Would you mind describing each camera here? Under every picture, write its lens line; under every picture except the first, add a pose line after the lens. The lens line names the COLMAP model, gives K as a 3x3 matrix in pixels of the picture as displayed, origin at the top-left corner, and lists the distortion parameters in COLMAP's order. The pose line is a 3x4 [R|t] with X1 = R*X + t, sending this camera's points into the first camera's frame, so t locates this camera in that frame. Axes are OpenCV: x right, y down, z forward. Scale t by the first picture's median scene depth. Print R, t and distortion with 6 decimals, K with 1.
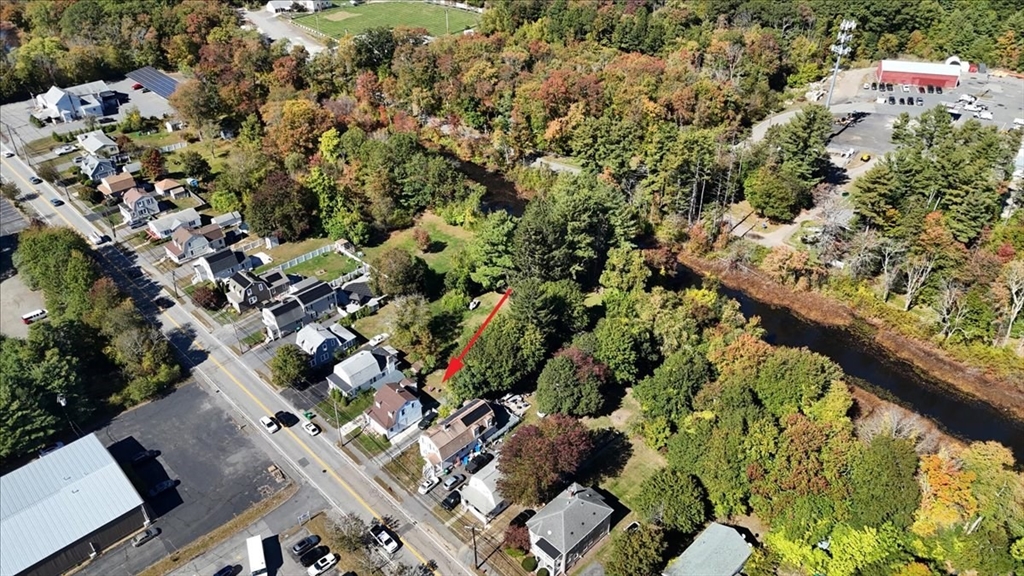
lens RADIAL K [[756.0, 0, 512.0], [0, 756.0, 288.0], [0, 0, 1]] dist [0.046763, -0.003405]
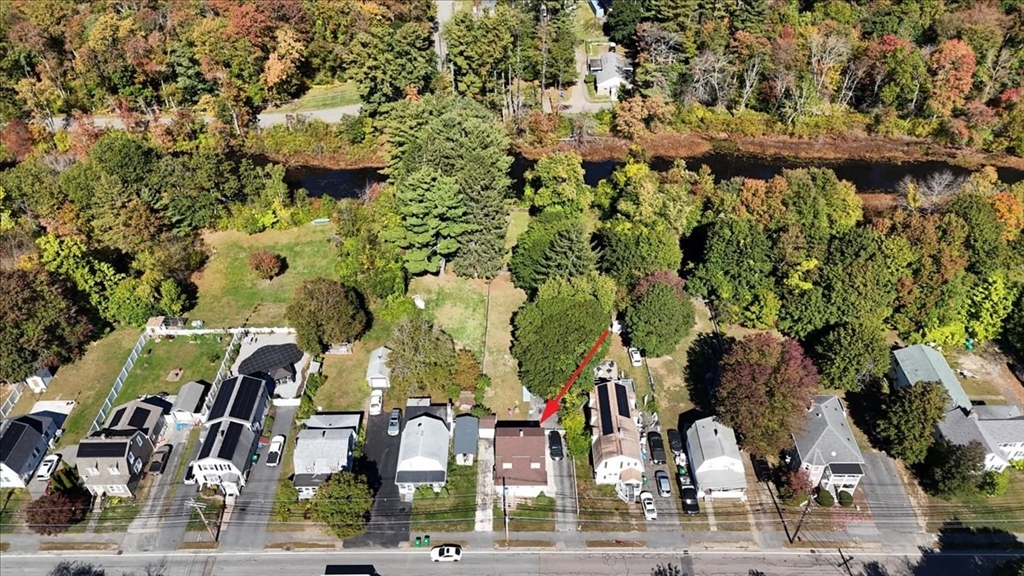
lens RADIAL K [[756.0, 0, 512.0], [0, 756.0, 288.0], [0, 0, 1]] dist [0.046763, -0.003405]
pose [[0.702999, -0.459113, 0.543146, -0.388974], [0.399662, 0.886748, 0.232268, -0.128577], [-0.588271, 0.053790, 0.806873, 0.325199]]
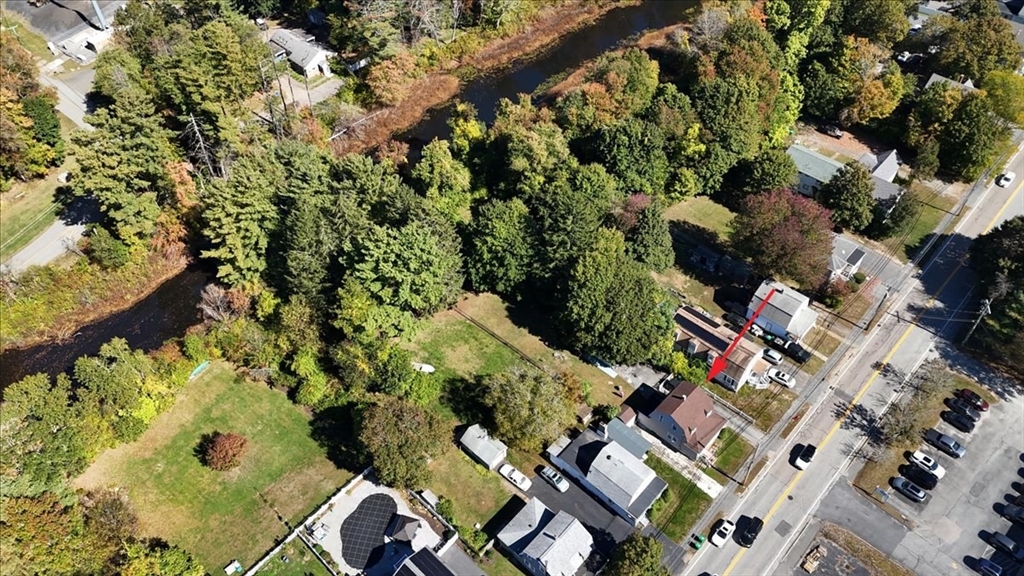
lens RADIAL K [[756.0, 0, 512.0], [0, 756.0, 288.0], [0, 0, 1]] dist [0.046763, -0.003405]
pose [[-0.042014, -0.730832, 0.681263, -0.454857], [0.580090, 0.537323, 0.612193, -0.376903], [-0.813468, 0.420915, 0.401373, 0.630796]]
